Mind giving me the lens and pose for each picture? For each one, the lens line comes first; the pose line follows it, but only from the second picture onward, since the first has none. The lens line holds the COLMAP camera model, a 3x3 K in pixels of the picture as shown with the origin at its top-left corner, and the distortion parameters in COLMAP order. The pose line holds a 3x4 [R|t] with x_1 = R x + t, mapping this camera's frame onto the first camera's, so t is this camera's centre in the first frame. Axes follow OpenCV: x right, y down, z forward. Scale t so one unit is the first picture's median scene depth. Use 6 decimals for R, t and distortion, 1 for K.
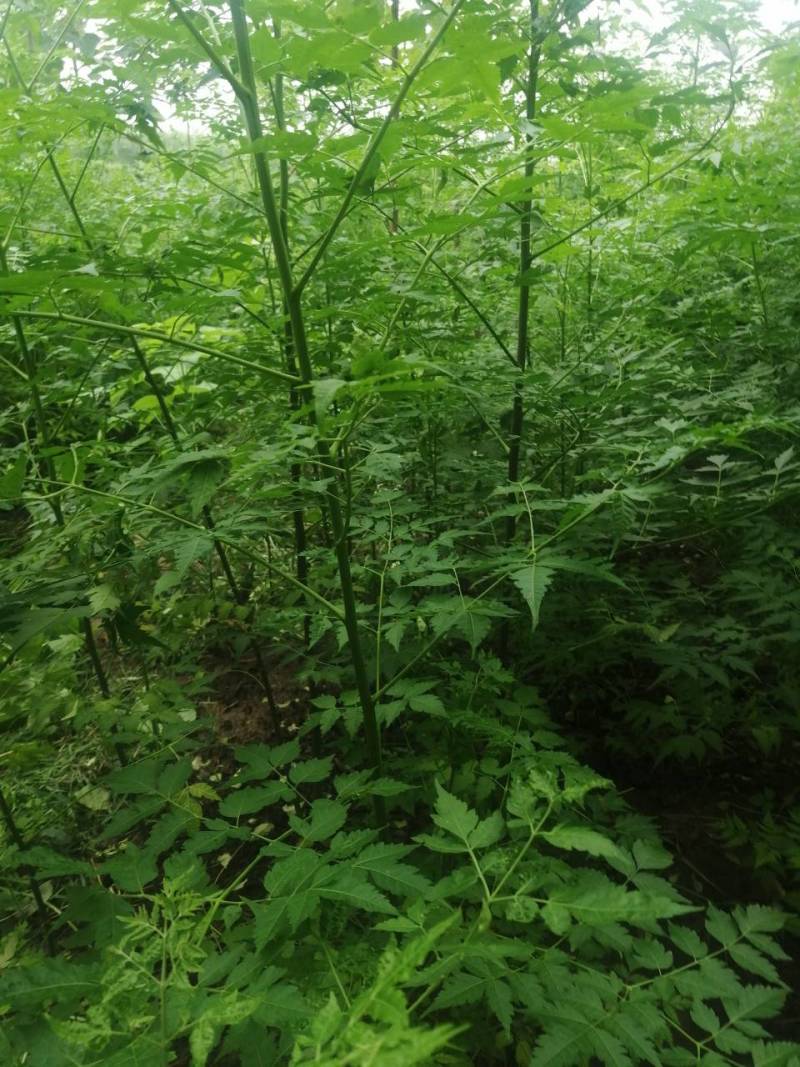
lens RADIAL K [[834.8, 0, 400.0], [0, 834.8, 533.5], [0, 0, 1]] dist [0.000507, 0.011677]
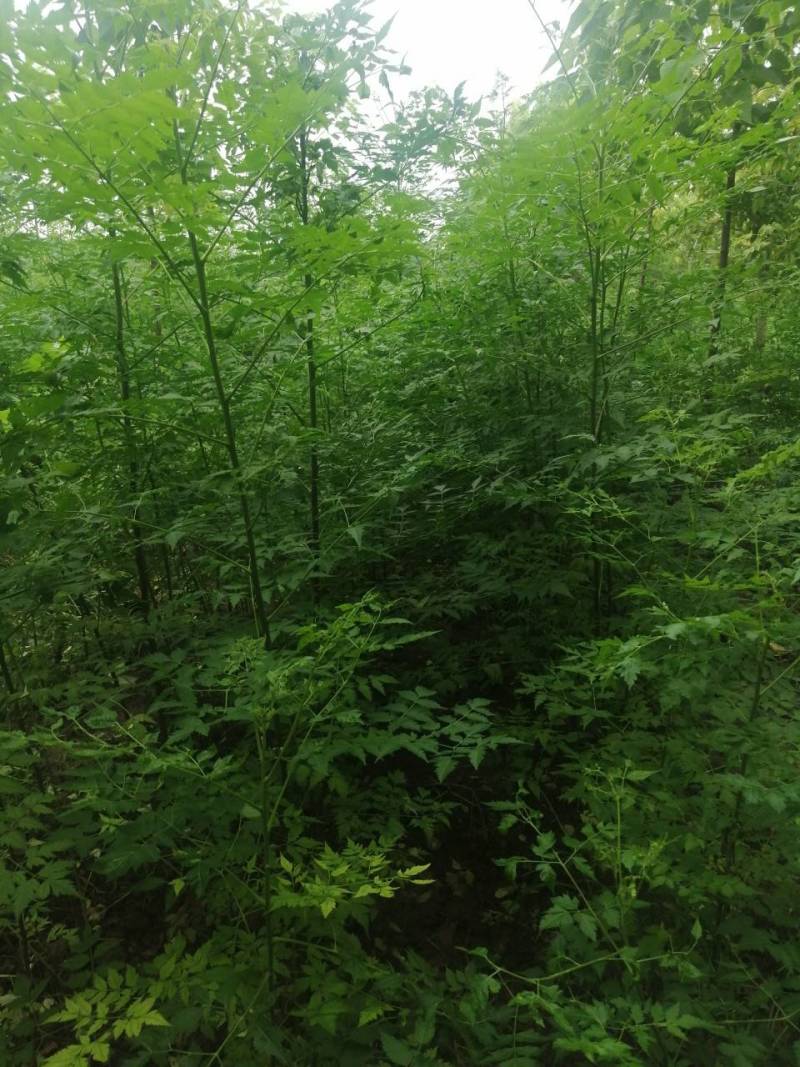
lens RADIAL K [[865.6, 0, 400.0], [0, 865.6, 533.5], [0, 0, 1]] dist [-0.002616, -0.002634]
pose [[0.953067, -0.078204, 0.292486, -0.152568], [0.105231, 0.991398, -0.077817, 0.098481], [-0.283884, 0.104944, 0.953098, -0.453250]]
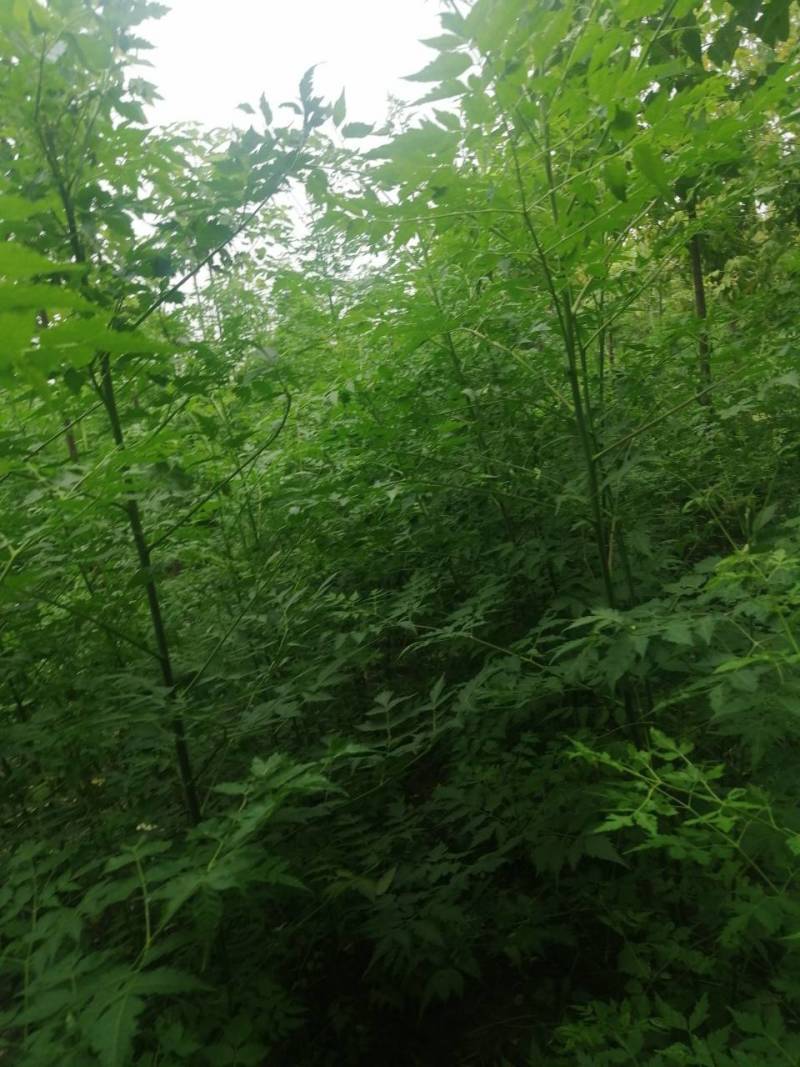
lens RADIAL K [[834.8, 0, 400.0], [0, 834.8, 533.5], [0, 0, 1]] dist [0.000507, 0.011677]
pose [[0.933369, -0.195847, 0.300775, 0.110157], [0.254563, 0.951981, -0.170090, -0.083712], [-0.253020, 0.235323, 0.938405, -0.000096]]
